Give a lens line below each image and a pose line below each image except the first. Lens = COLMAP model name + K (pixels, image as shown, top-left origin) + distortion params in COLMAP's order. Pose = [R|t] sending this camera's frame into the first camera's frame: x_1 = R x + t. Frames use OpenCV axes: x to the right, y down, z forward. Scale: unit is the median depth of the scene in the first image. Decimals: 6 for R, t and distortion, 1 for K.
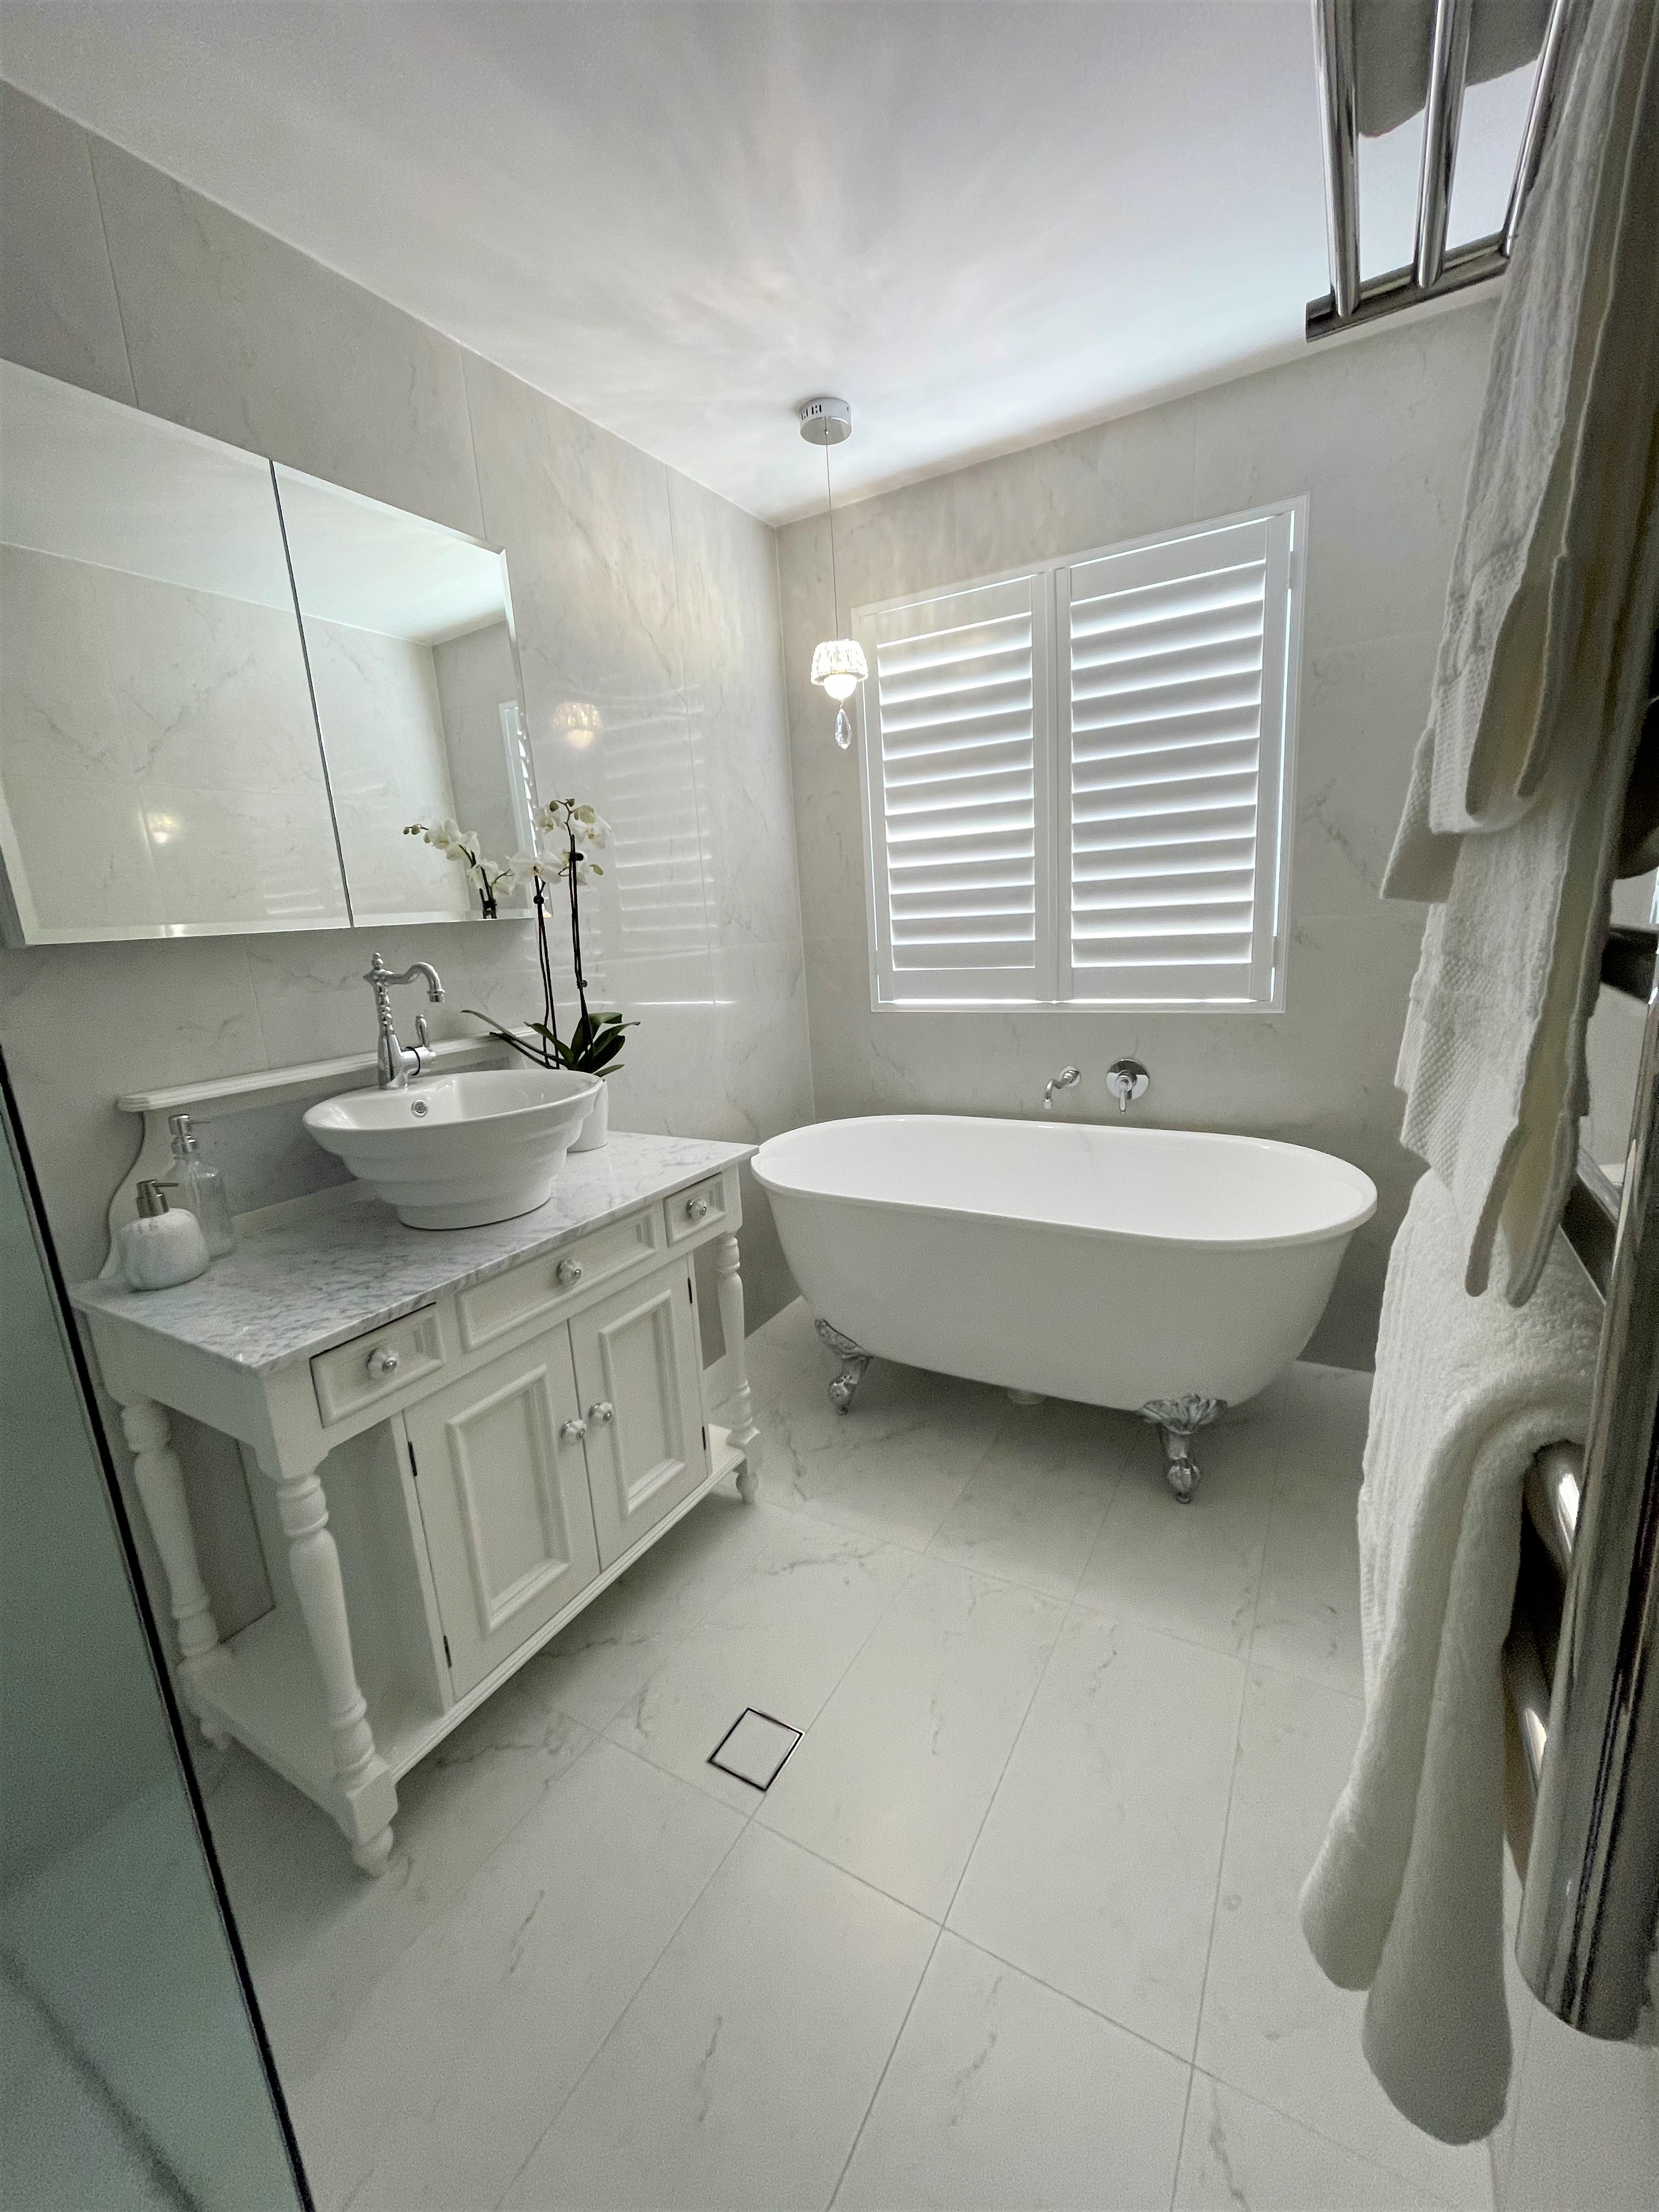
lens RADIAL K [[874.3, 0, 875.9], [0, 874.3, 1104.4], [0, 0, 1]] dist [-0.001427, -0.000459]
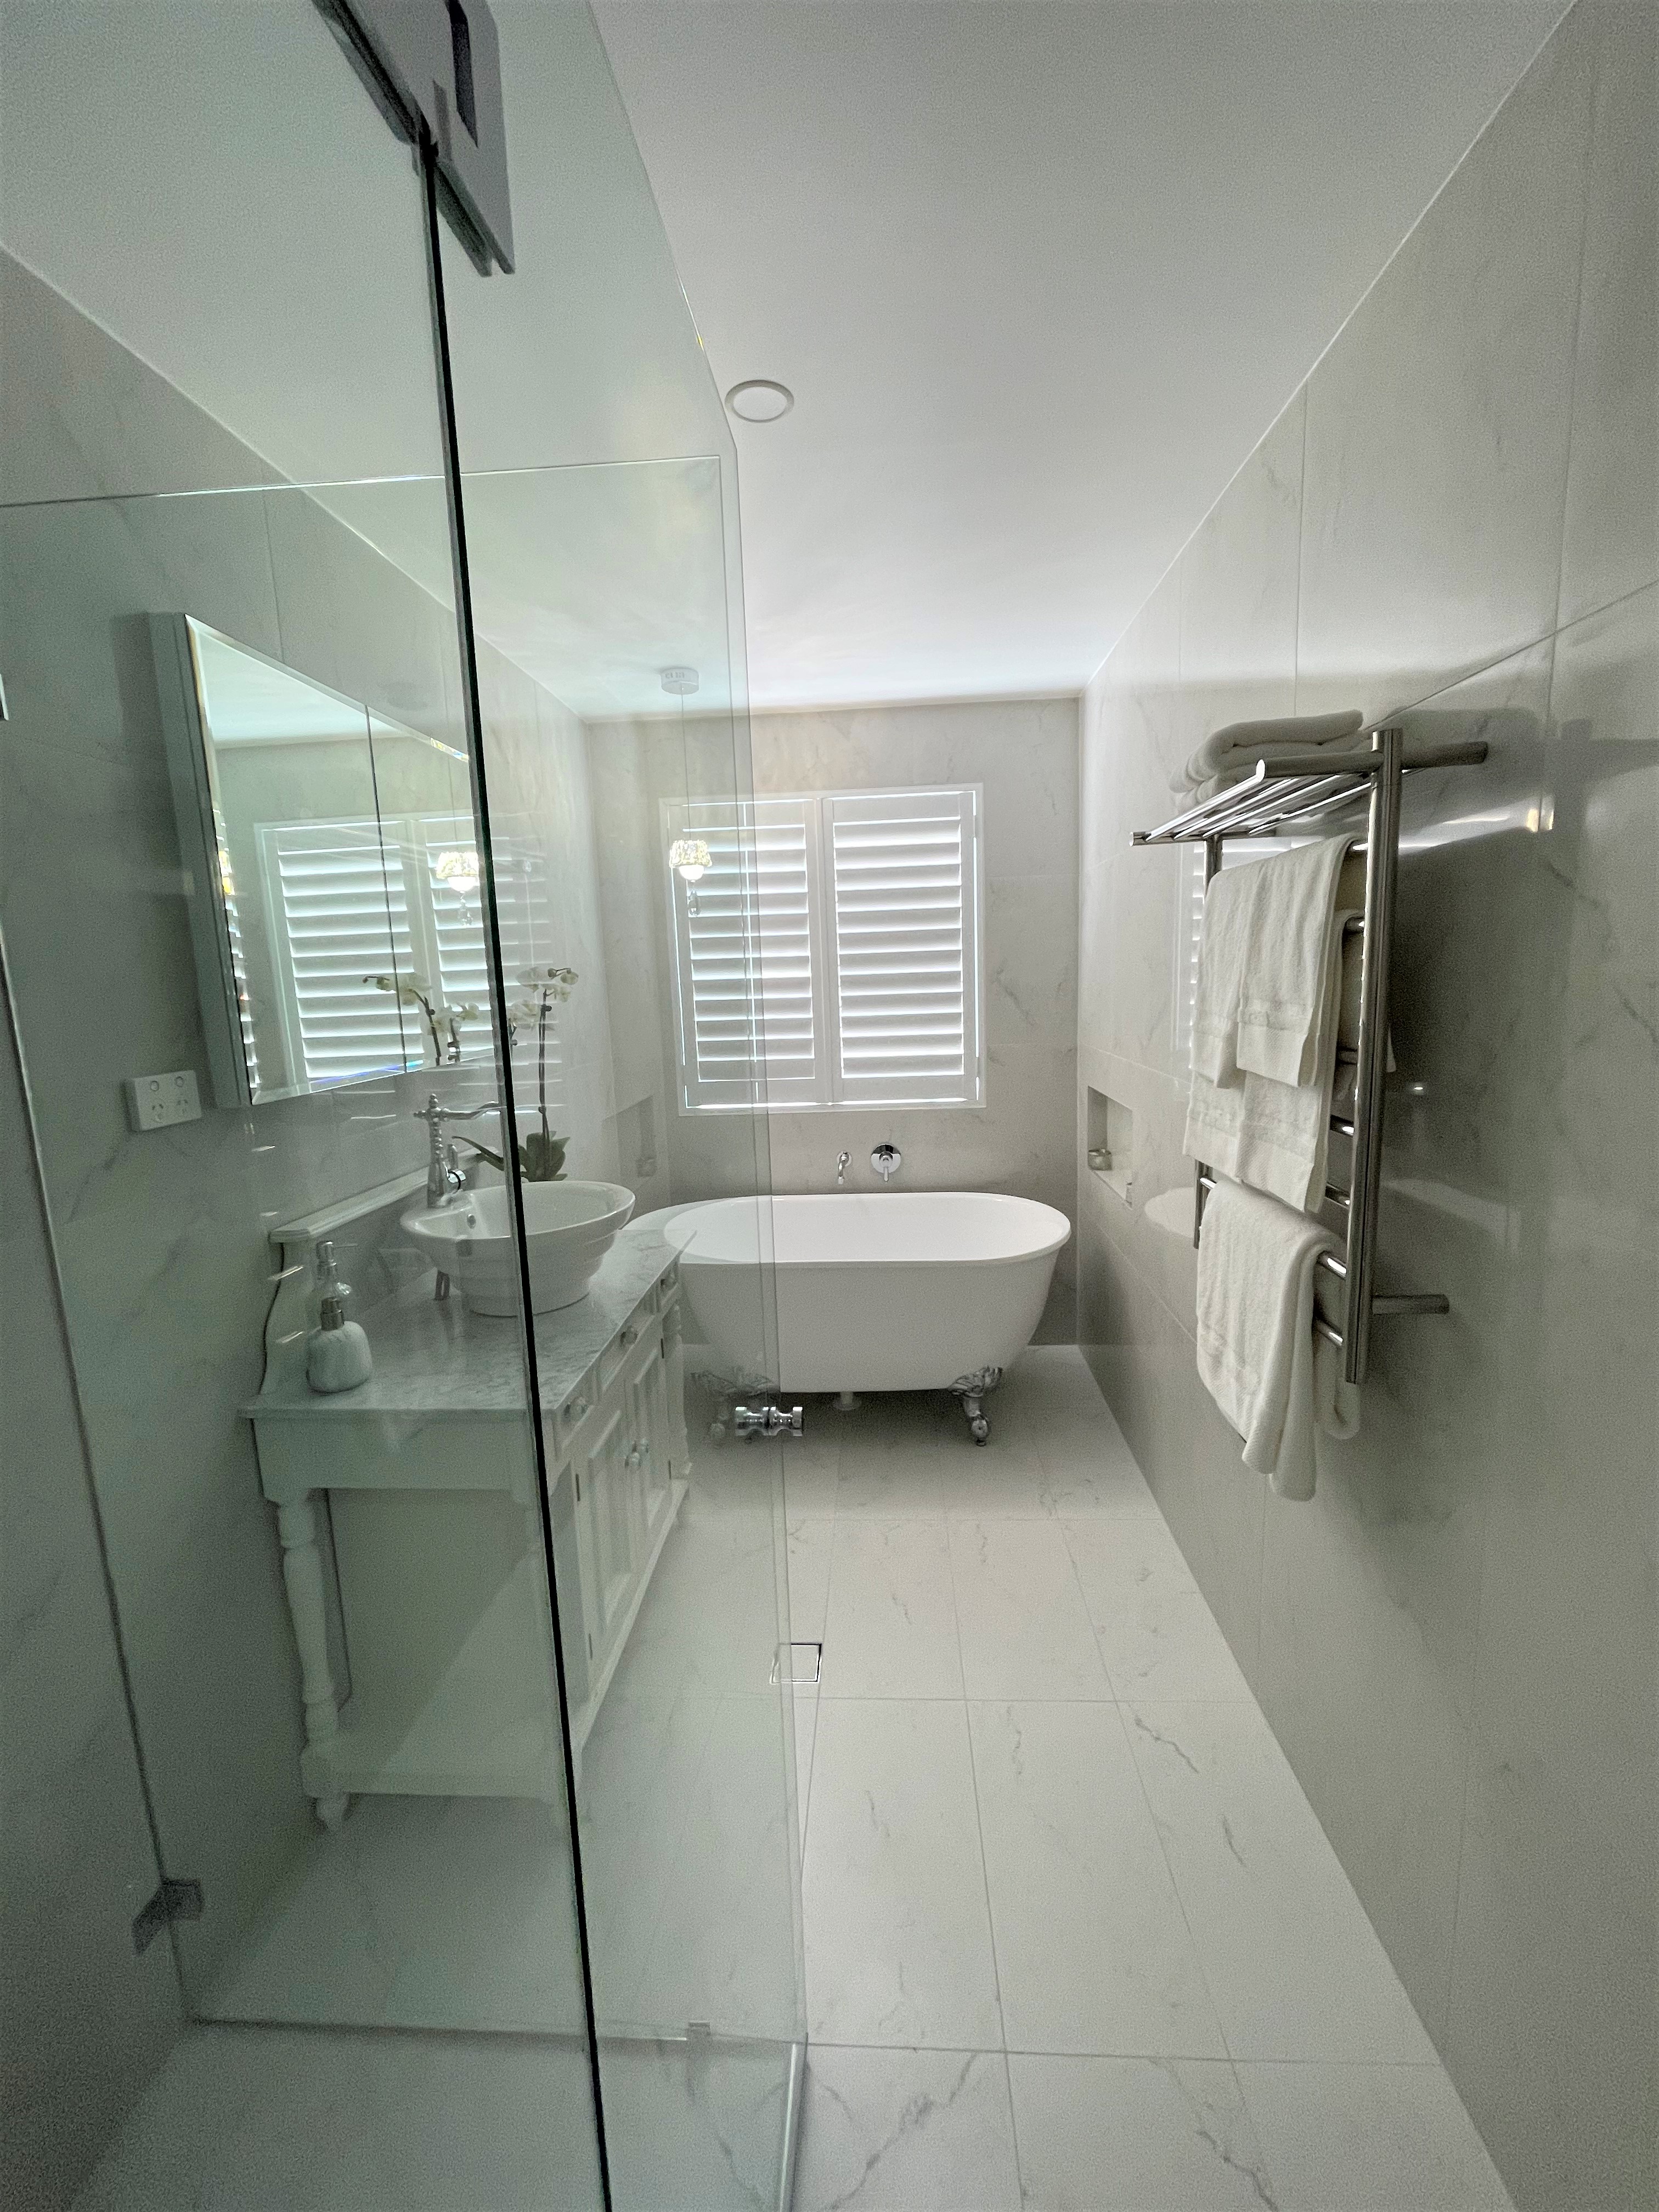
lens RADIAL K [[873.7, 0, 829.5], [0, 873.7, 1106.0], [0, 0, 1]] dist [0.020859, -0.000056]
pose [[0.898404, -0.037149, 0.437596, -0.453882], [0.075717, 0.994597, -0.071016, -0.022215], [-0.432594, 0.096935, 0.896363, -0.236996]]
